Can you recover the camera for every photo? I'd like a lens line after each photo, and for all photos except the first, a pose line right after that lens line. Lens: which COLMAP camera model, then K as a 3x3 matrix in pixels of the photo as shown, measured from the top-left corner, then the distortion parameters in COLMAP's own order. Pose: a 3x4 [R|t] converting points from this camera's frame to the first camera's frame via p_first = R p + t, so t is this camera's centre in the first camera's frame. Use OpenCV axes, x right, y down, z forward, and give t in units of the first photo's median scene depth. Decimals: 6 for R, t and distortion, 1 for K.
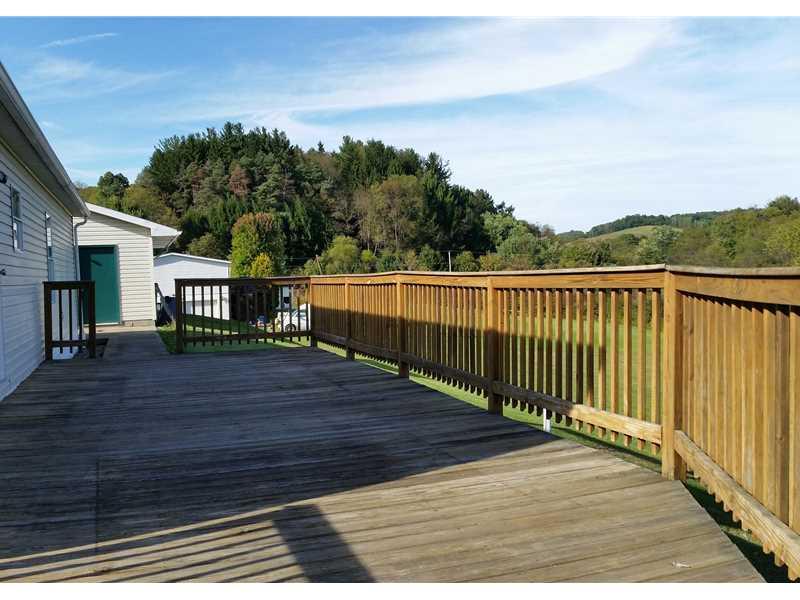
lens RADIAL K [[717.8, 0, 400.0], [0, 717.8, 300.0], [0, 0, 1]] dist [-0.006846, -0.007058]
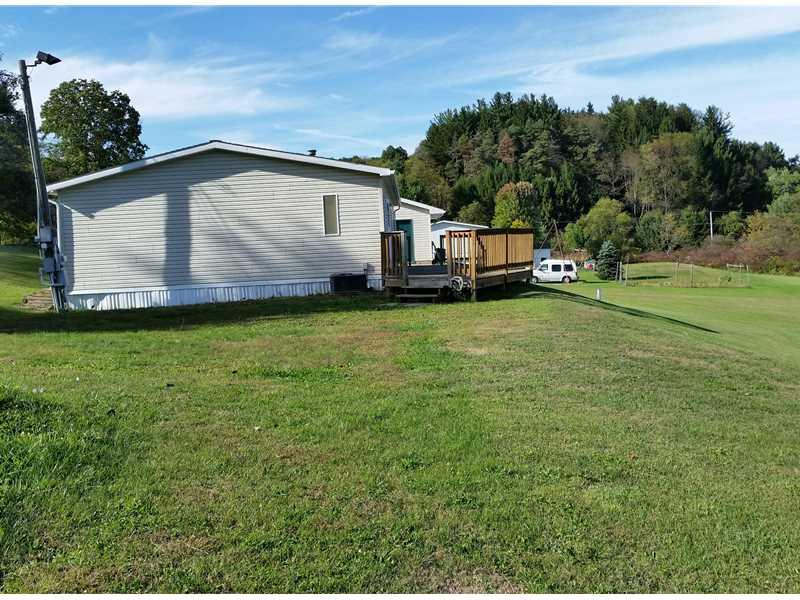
lens RADIAL K [[840.9, 0, 400.0], [0, 840.9, 300.0], [0, 0, 1]] dist [0.180083, -0.424386]
pose [[0.934469, 0.016436, -0.355665, 0.071469], [-0.004221, 0.999375, 0.035093, 0.011457], [0.356020, -0.031292, 0.933954, -0.211451]]
